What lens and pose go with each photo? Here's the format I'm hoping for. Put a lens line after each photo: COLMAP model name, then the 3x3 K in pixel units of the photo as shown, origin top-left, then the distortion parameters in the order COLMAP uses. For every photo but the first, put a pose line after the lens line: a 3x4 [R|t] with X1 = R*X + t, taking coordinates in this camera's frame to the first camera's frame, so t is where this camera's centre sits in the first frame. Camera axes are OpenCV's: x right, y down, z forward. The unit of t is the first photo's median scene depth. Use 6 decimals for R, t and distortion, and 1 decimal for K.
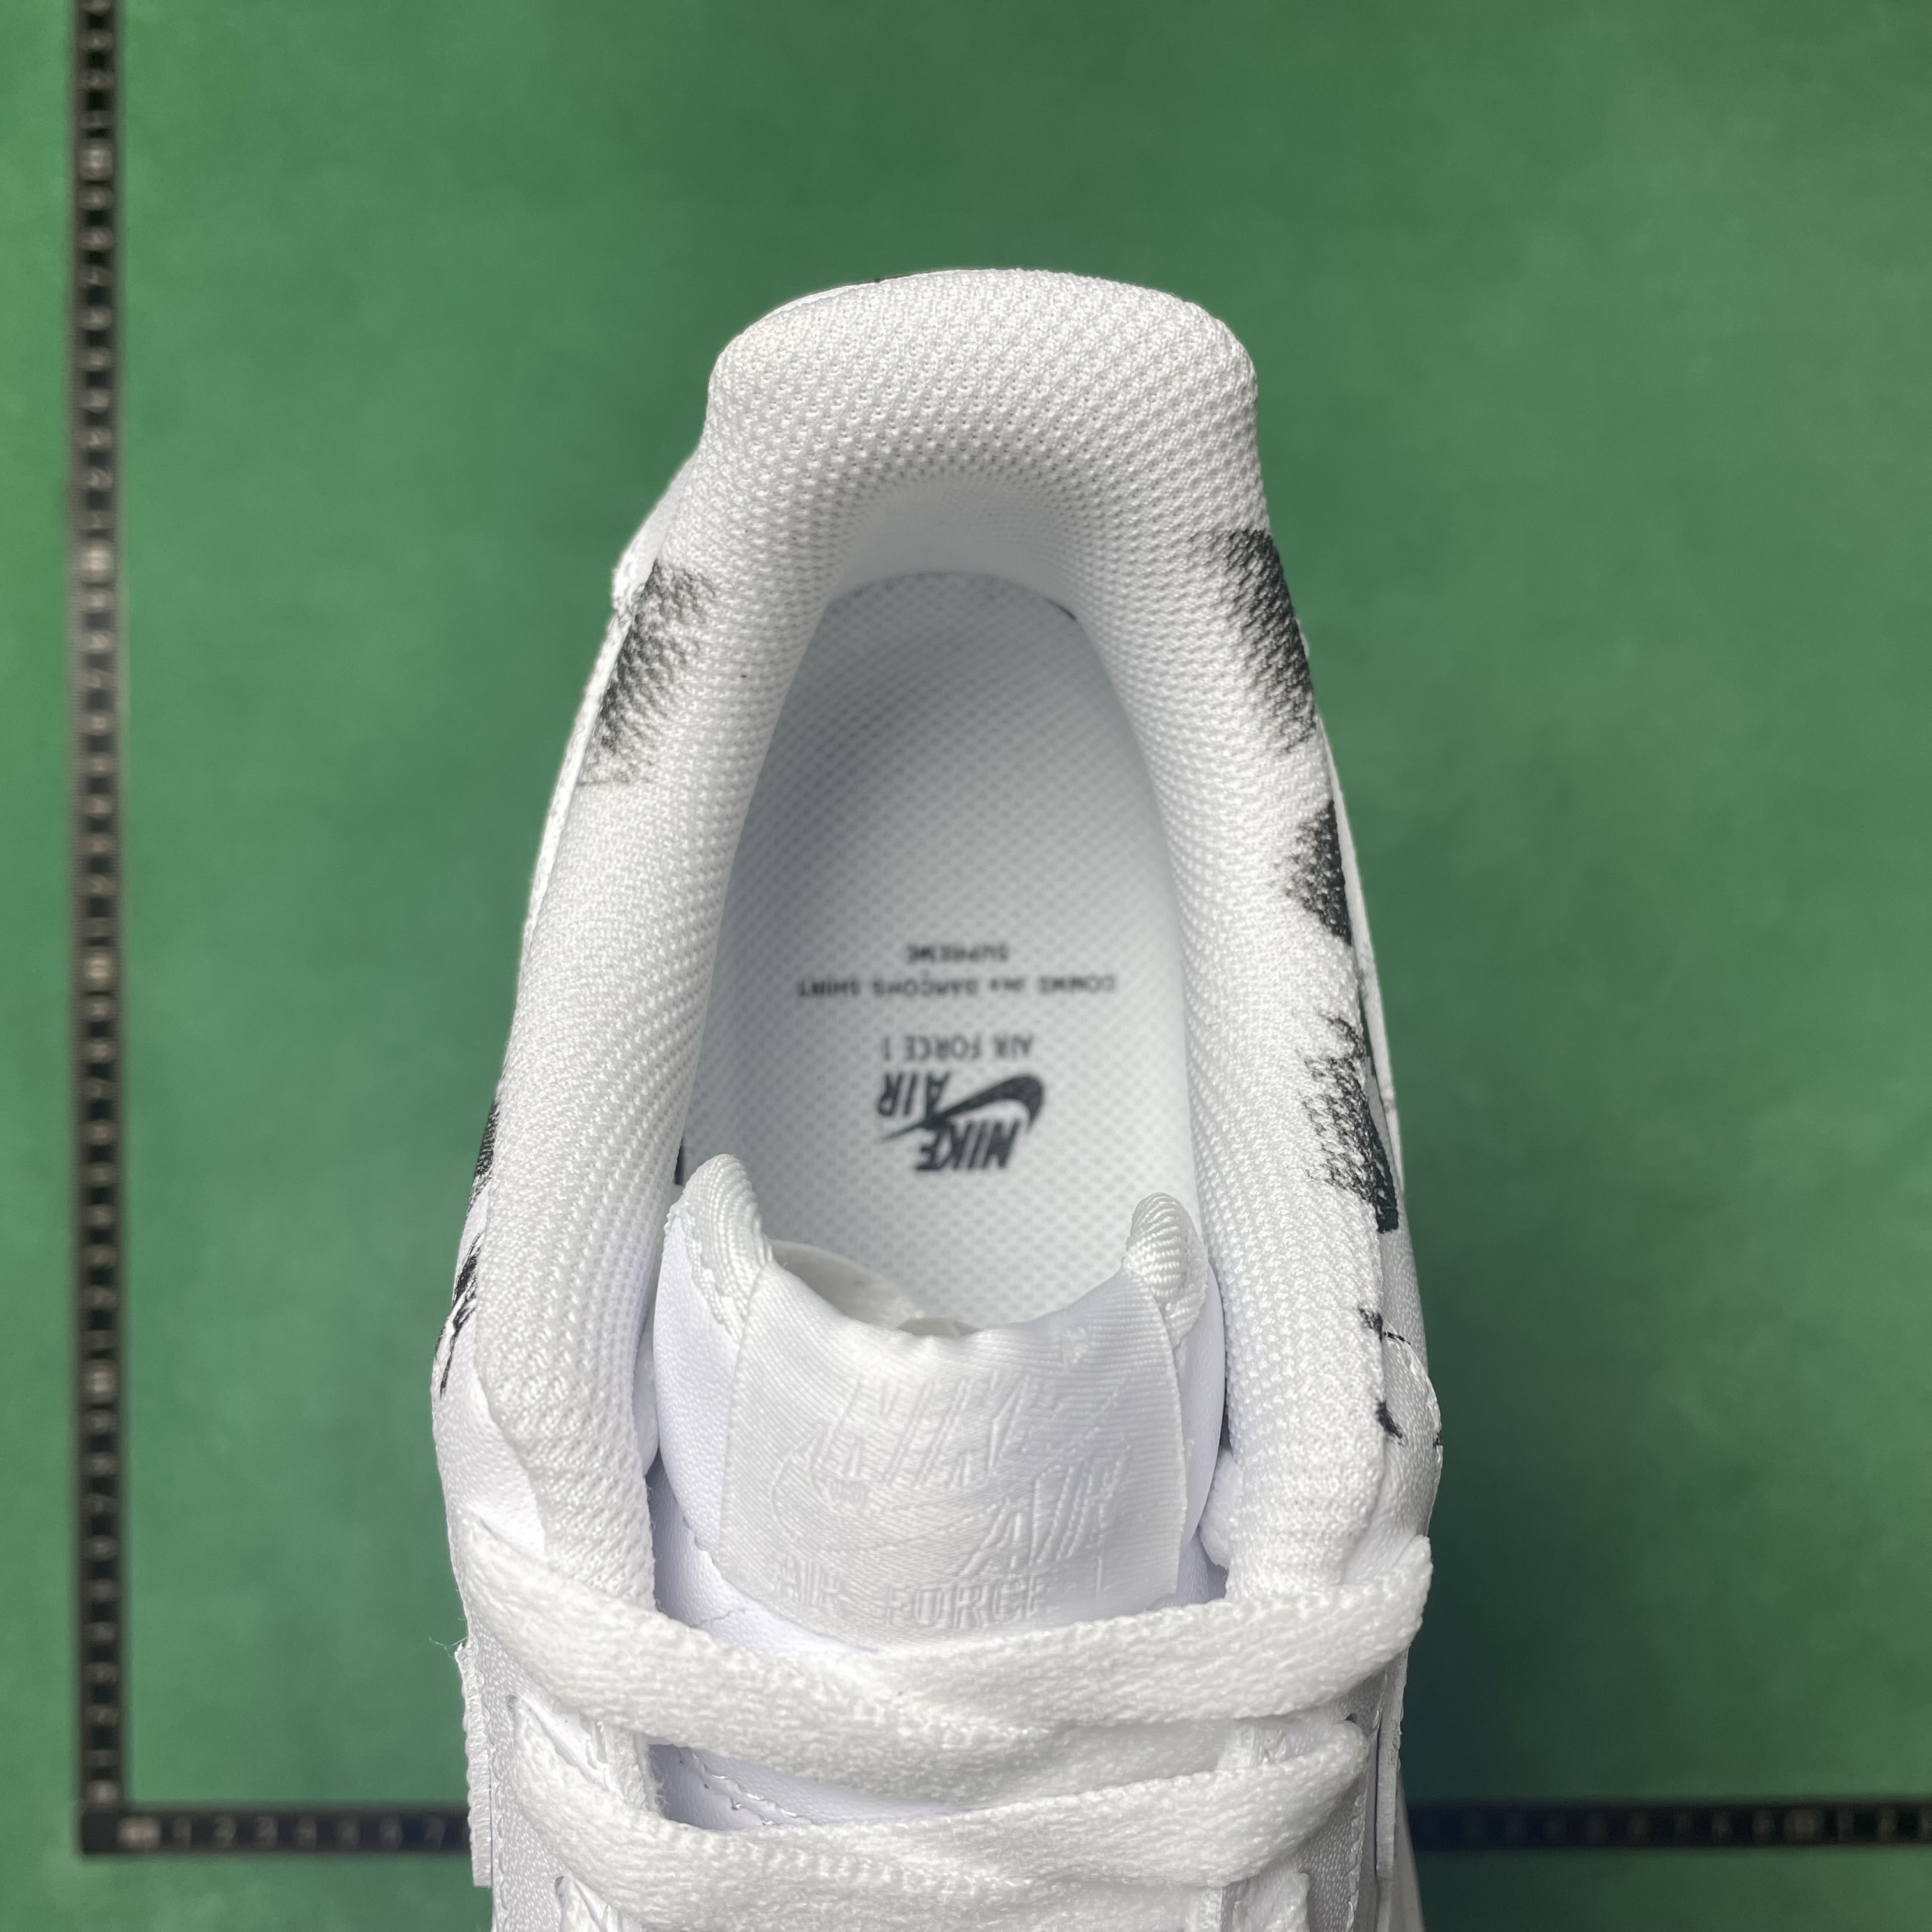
lens RADIAL K [[2011.9, 0, 966.0], [0, 2011.9, 966.0], [0, 0, 1]] dist [0.137404, -0.368330]
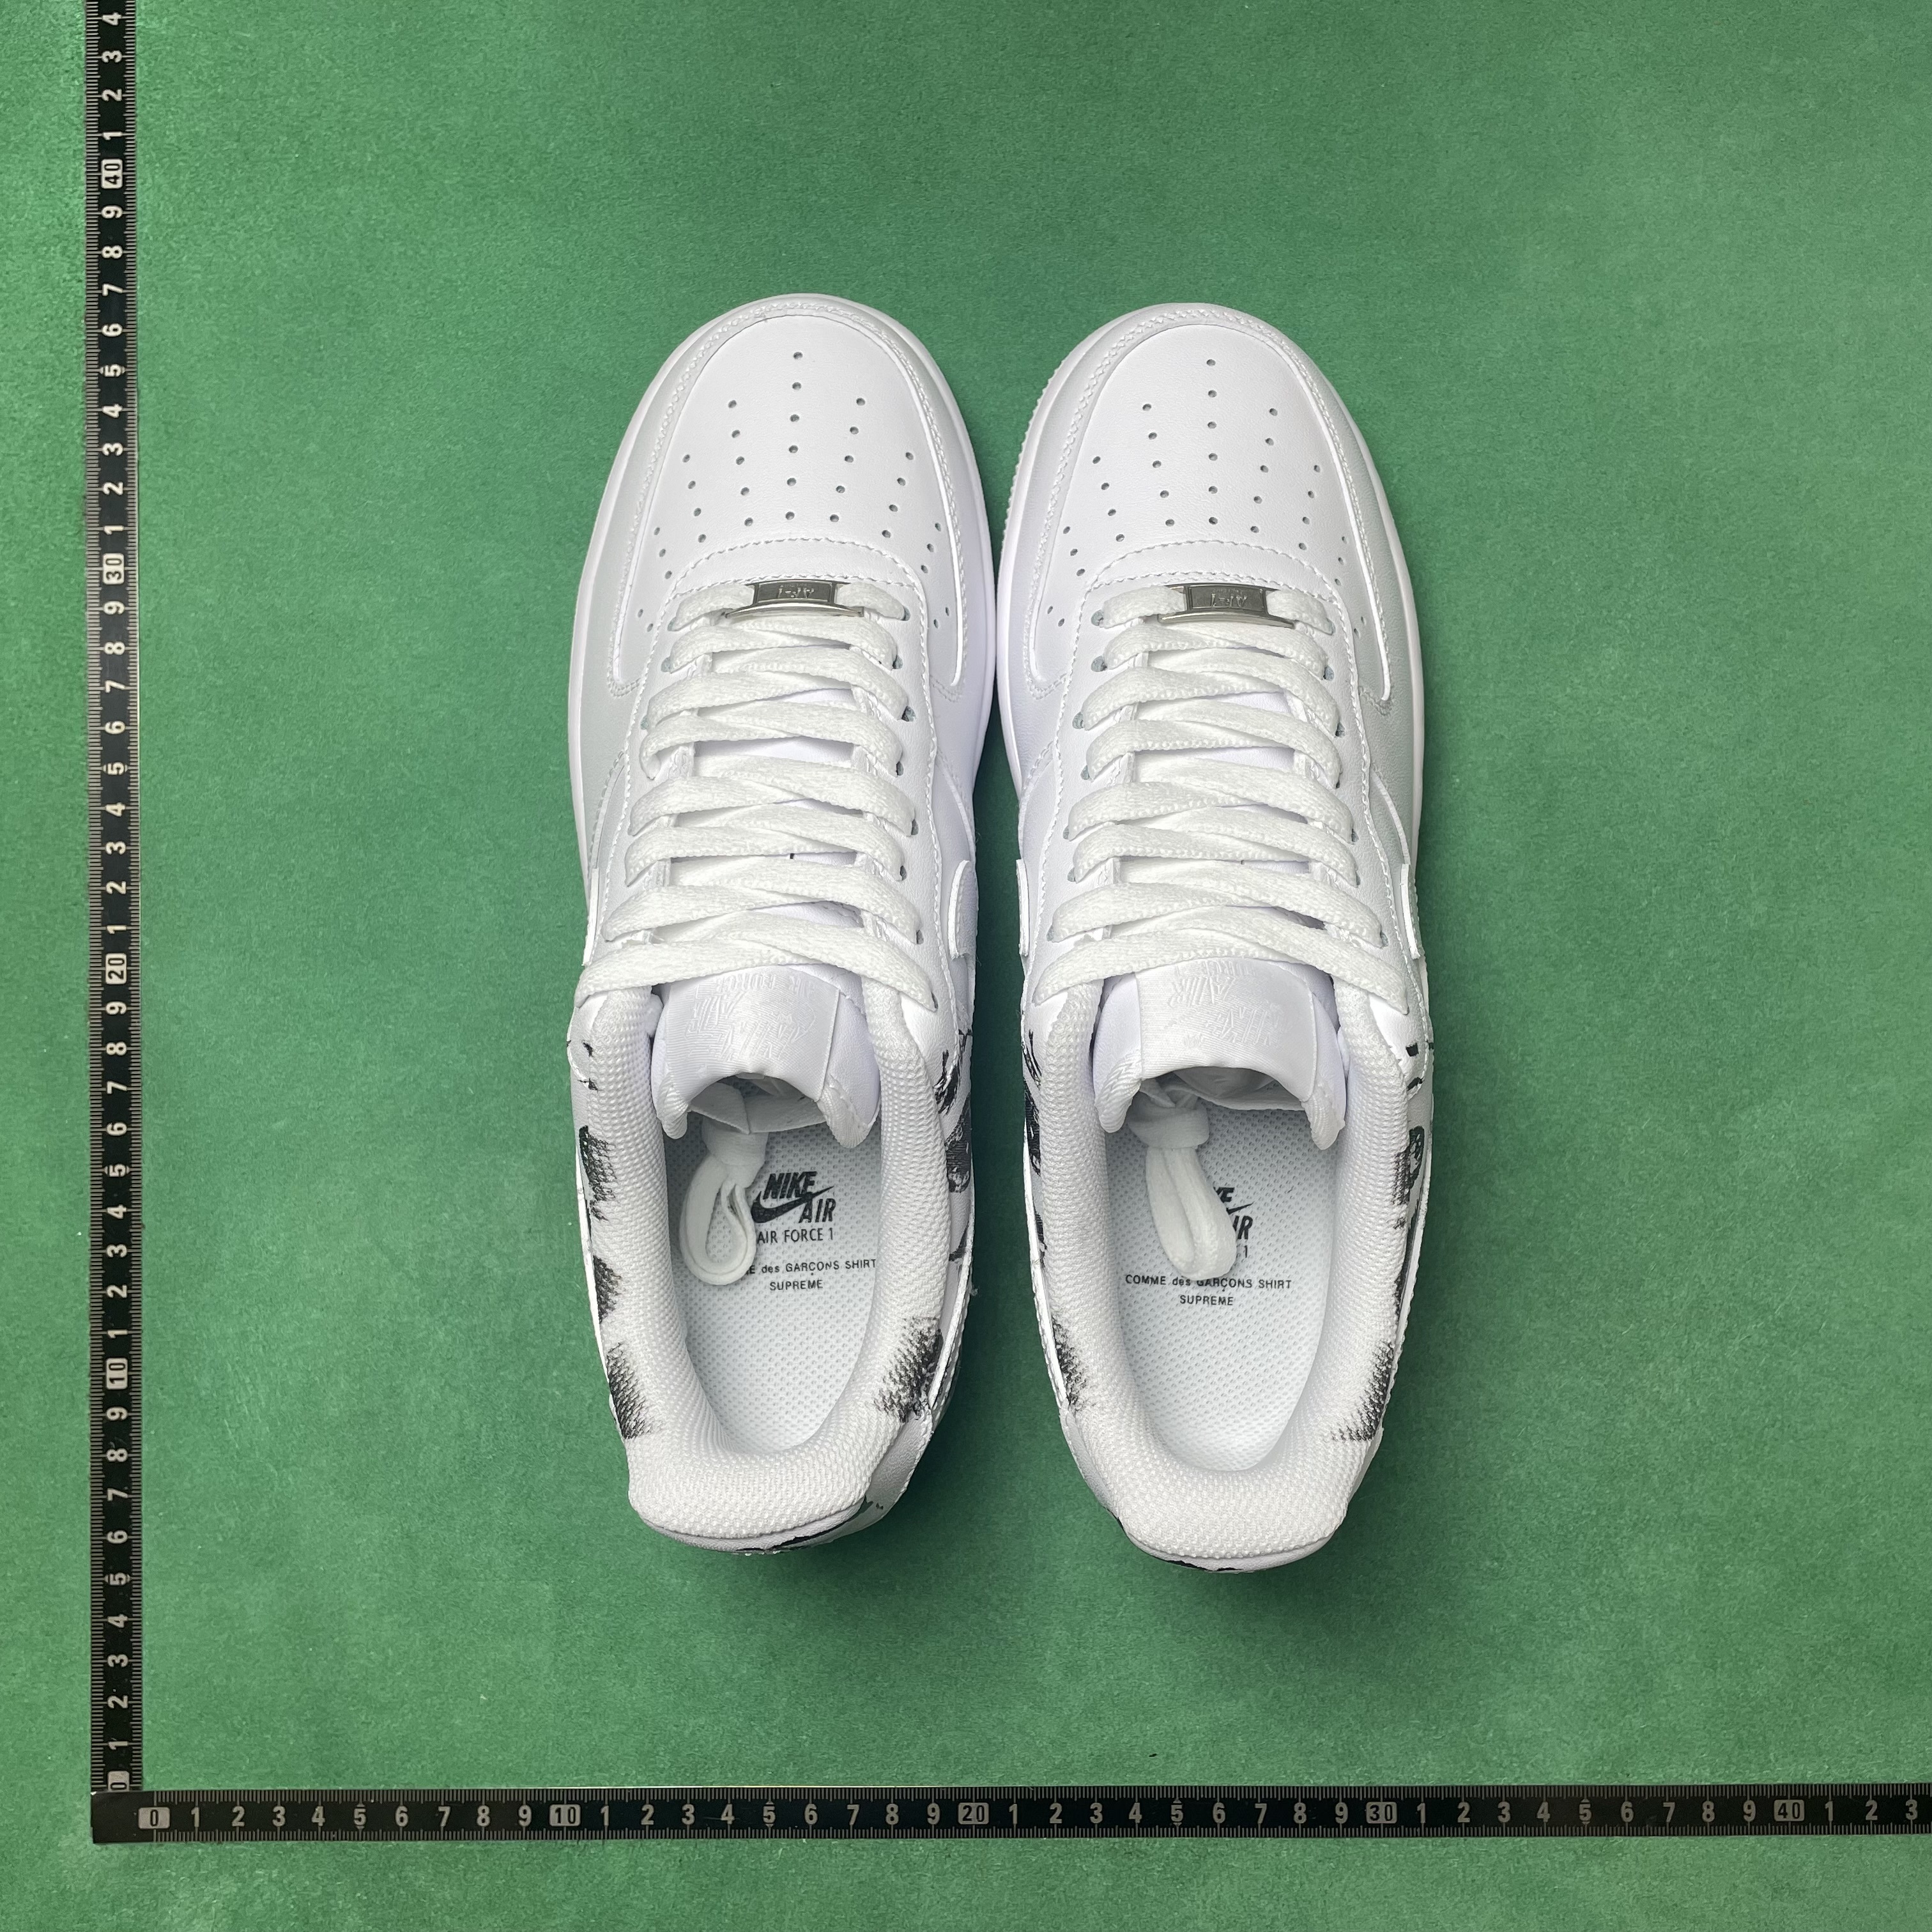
lens RADIAL K [[2011.9, 0, 966.0], [0, 2011.9, 966.0], [0, 0, 1]] dist [0.137404, -0.368330]
pose [[-0.999691, 0.024631, 0.003358, -0.184663], [-0.022730, -0.960376, 0.277780, -0.259079], [0.010067, 0.277618, 0.960639, -0.968054]]
